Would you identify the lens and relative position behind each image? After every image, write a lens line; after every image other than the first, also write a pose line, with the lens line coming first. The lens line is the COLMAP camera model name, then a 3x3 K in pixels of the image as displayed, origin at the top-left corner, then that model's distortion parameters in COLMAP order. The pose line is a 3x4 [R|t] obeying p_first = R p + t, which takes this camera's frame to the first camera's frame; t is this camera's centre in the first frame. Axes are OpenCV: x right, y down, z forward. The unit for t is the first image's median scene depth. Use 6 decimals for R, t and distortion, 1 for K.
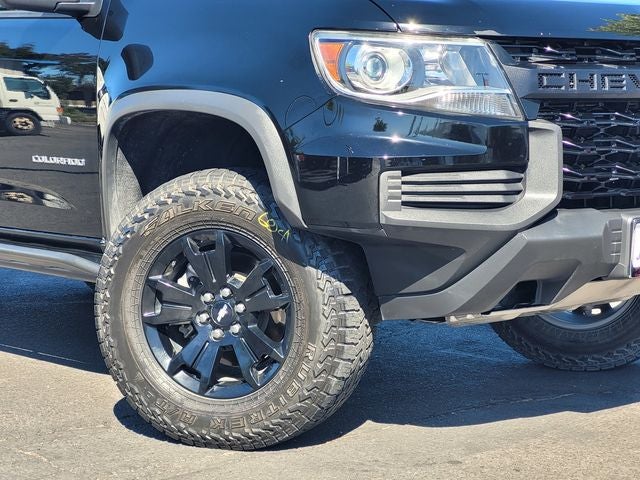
lens RADIAL K [[1399.3, 0, 320.0], [0, 1399.3, 240.0], [0, 0, 1]] dist [-0.105780, 0.166135]
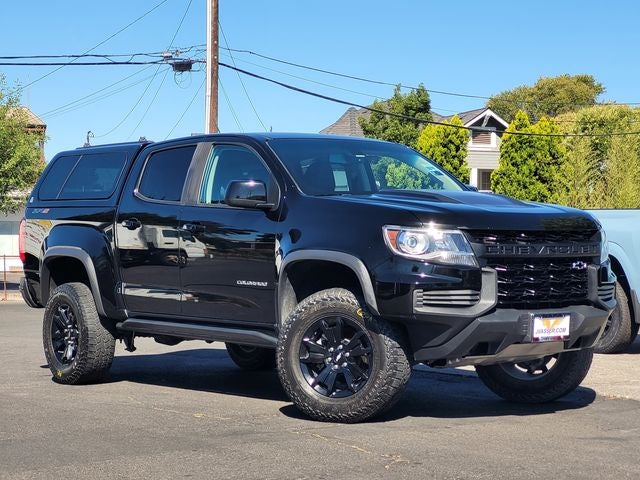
lens RADIAL K [[1399.3, 0, 320.0], [0, 1399.3, 240.0], [0, 0, 1]] dist [-0.105780, 0.166135]
pose [[0.998652, 0.014156, -0.049936, 0.004203], [-0.018845, 0.995327, -0.094710, 0.079191], [0.048362, 0.095523, 0.994252, -1.130381]]
